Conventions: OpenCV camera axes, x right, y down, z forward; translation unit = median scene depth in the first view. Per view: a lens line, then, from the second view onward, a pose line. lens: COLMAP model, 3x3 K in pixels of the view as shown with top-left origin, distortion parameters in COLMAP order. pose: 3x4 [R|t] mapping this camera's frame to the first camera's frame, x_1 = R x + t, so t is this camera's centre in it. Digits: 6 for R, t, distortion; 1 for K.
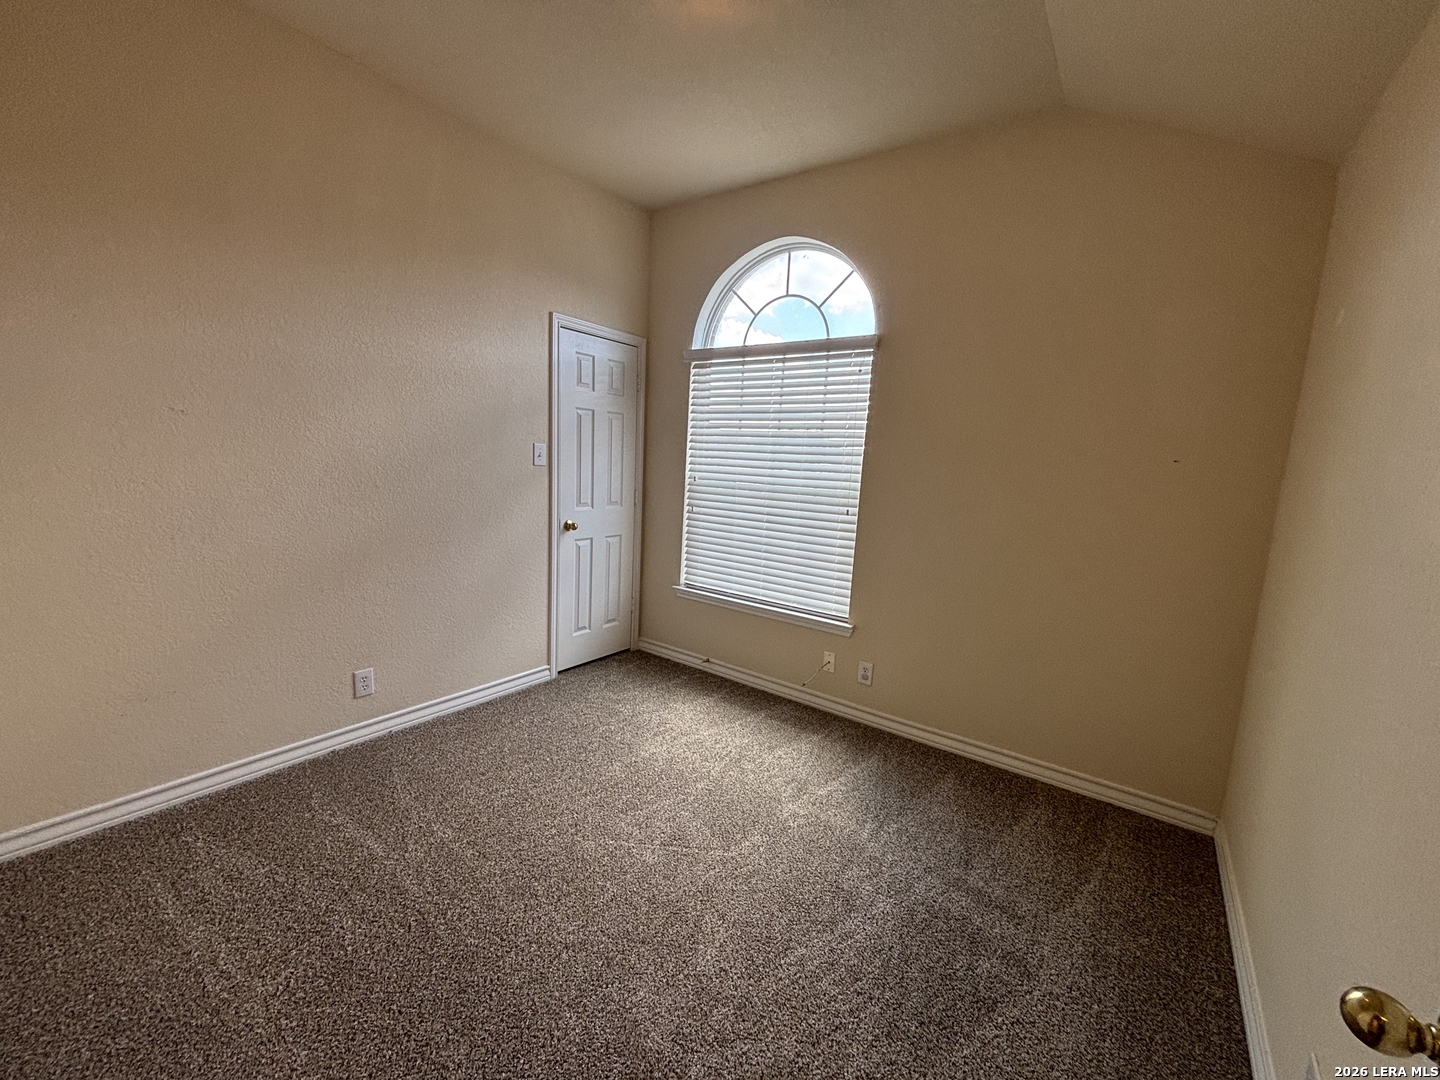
lens RADIAL K [[578.1, 0, 723.1], [0, 578.1, 543.5], [0, 0, 1]] dist [0.001394, -0.000122]
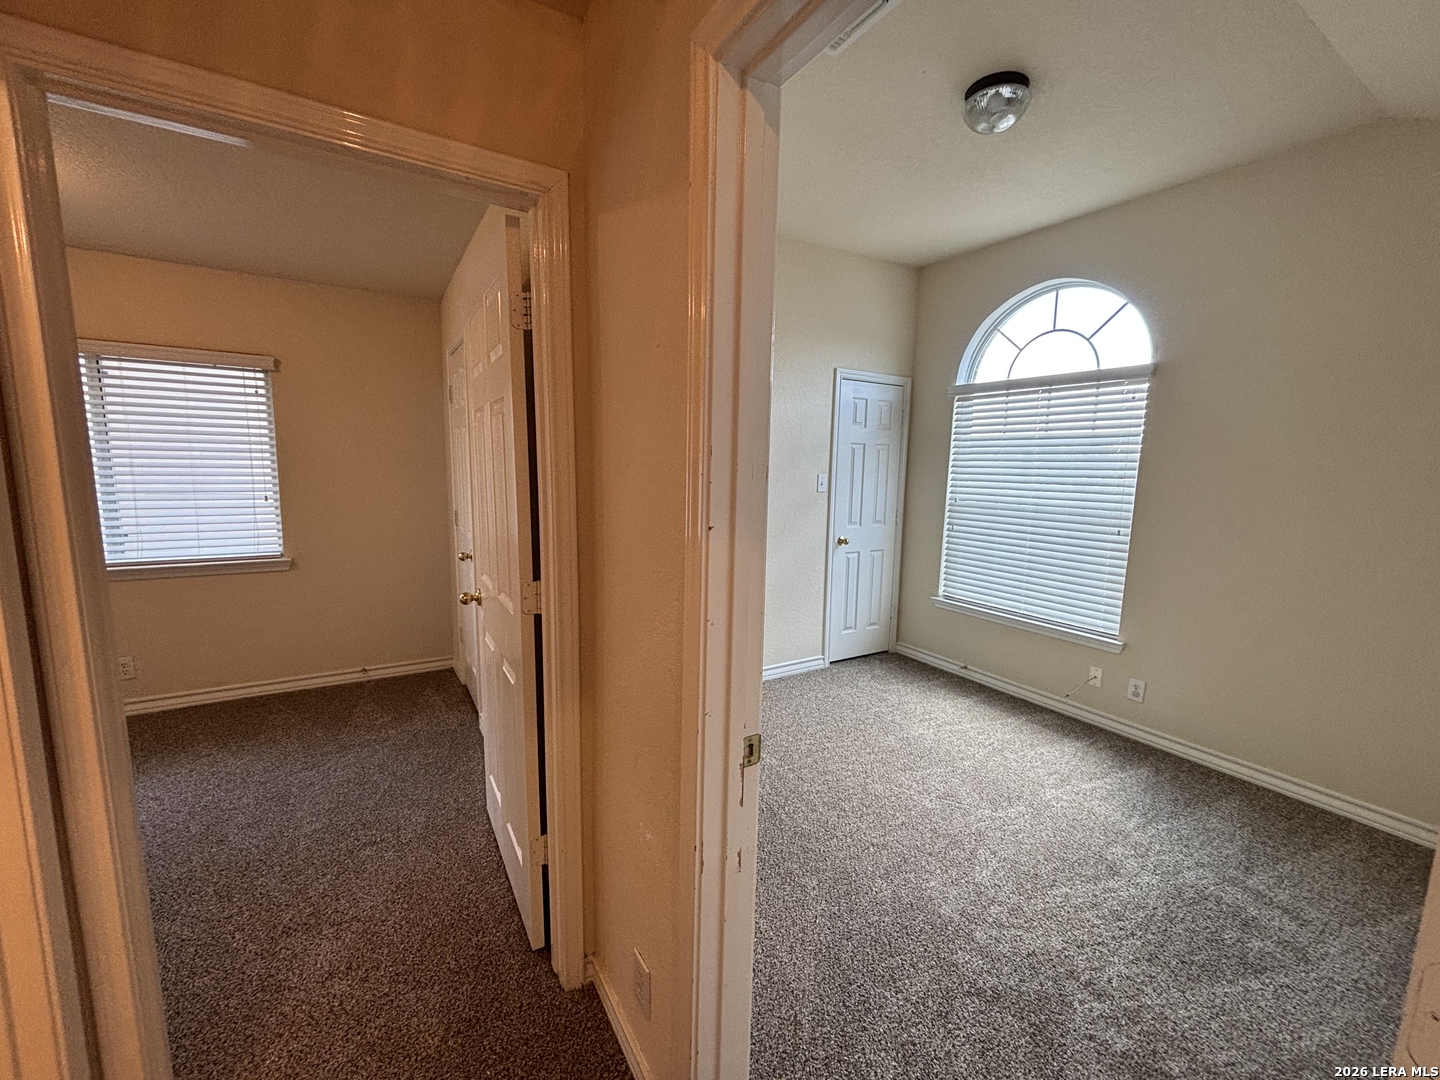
lens RADIAL K [[570.6, 0, 720.0], [0, 570.6, 540.0], [0, 0, 1]] dist [-0.021756, 0.009795]
pose [[0.919118, 0.018405, -0.393553, -0.038403], [-0.030292, 0.999253, -0.024014, 0.004065], [0.392816, 0.033994, 0.918988, -0.194029]]
